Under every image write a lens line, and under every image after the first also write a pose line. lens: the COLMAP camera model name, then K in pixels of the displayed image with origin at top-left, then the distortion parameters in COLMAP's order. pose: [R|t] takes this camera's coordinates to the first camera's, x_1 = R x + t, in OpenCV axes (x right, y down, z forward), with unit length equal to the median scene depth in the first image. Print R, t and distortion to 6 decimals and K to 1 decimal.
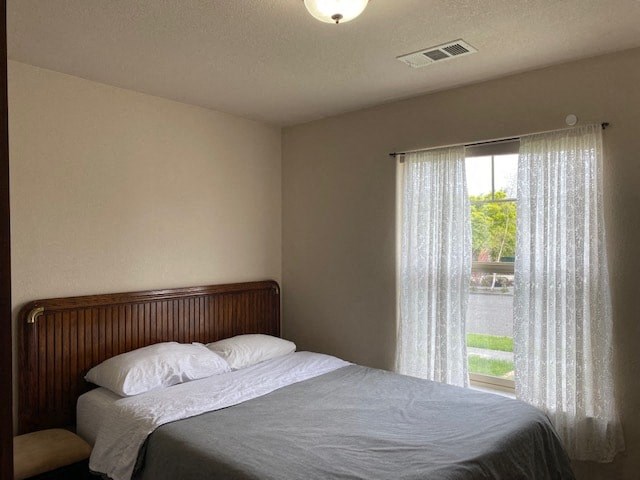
lens RADIAL K [[495.2, 0, 322.2], [0, 495.2, 239.6], [0, 0, 1]] dist [0.090638, -0.092551]
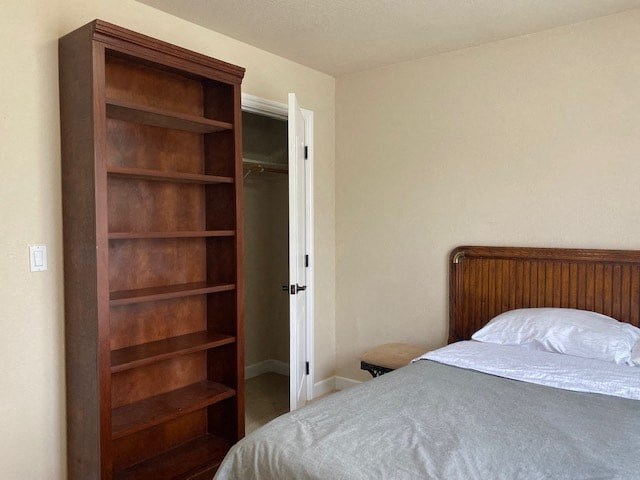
lens RADIAL K [[495.2, 0, 322.2], [0, 495.2, 239.6], [0, 0, 1]] dist [0.090638, -0.092551]
pose [[0.080631, 0.045995, -0.995682, 0.601619], [0.000821, 0.998931, 0.046212, 0.051211], [0.996744, -0.004544, 0.080507, 0.578525]]
